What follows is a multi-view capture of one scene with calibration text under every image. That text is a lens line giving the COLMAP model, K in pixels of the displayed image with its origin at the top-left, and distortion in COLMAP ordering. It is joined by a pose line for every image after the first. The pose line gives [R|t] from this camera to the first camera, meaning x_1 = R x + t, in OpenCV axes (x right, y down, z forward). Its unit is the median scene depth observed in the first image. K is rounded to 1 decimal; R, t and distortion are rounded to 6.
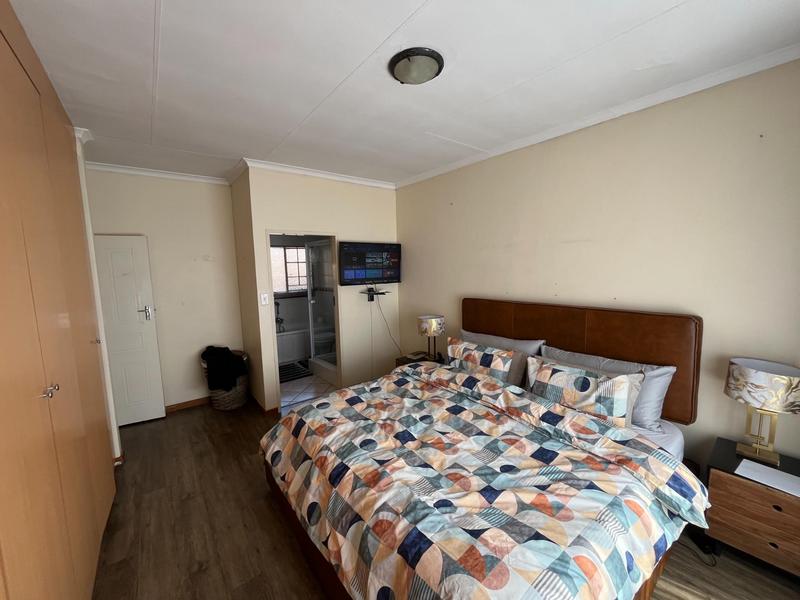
lens RADIAL K [[322.0, 0, 399.4], [0, 322.0, 299.1], [0, 0, 1]] dist [-0.001933, -0.000283]
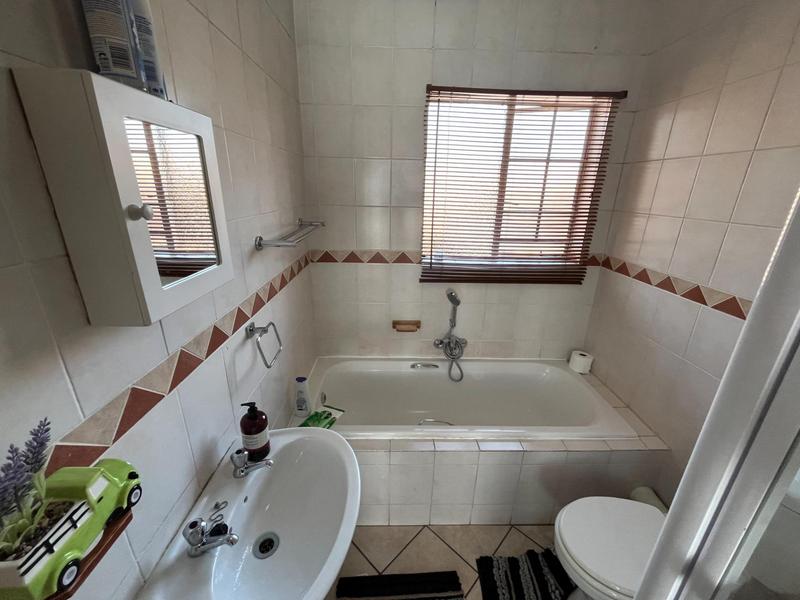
lens RADIAL K [[322.0, 0, 397.8], [0, 322.0, 300.9], [0, 0, 1]] dist [-0.001933, -0.000283]
pose [[0.796671, 0.231247, -0.558427, -0.239725], [-0.097303, 0.960933, 0.259112, -0.056989], [0.596530, -0.152091, 0.788048, 0.696588]]
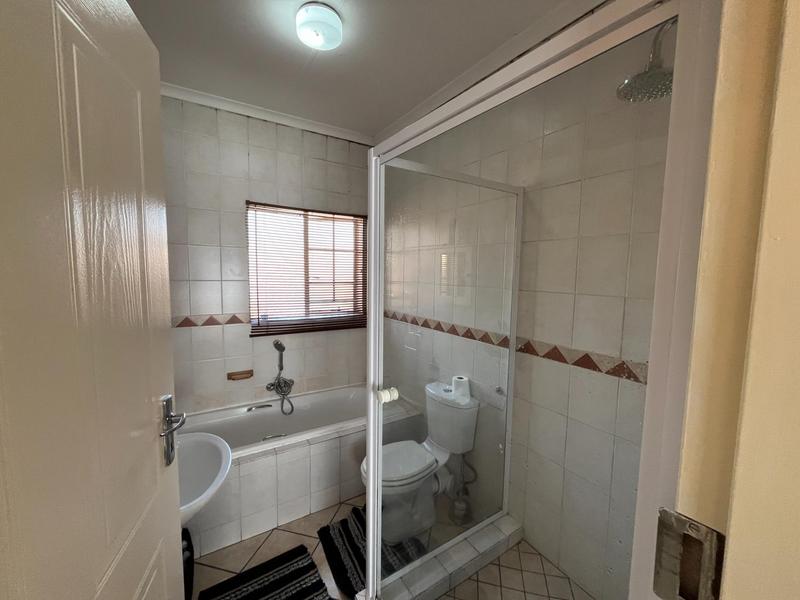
lens RADIAL K [[322.0, 0, 400.4], [0, 322.0, 299.9], [0, 0, 1]] dist [-0.001933, -0.000283]
pose [[0.994716, 0.048120, -0.090692, -0.185443], [-0.049306, 0.998724, -0.010884, -0.046608], [0.090053, 0.015298, 0.995819, 0.583194]]
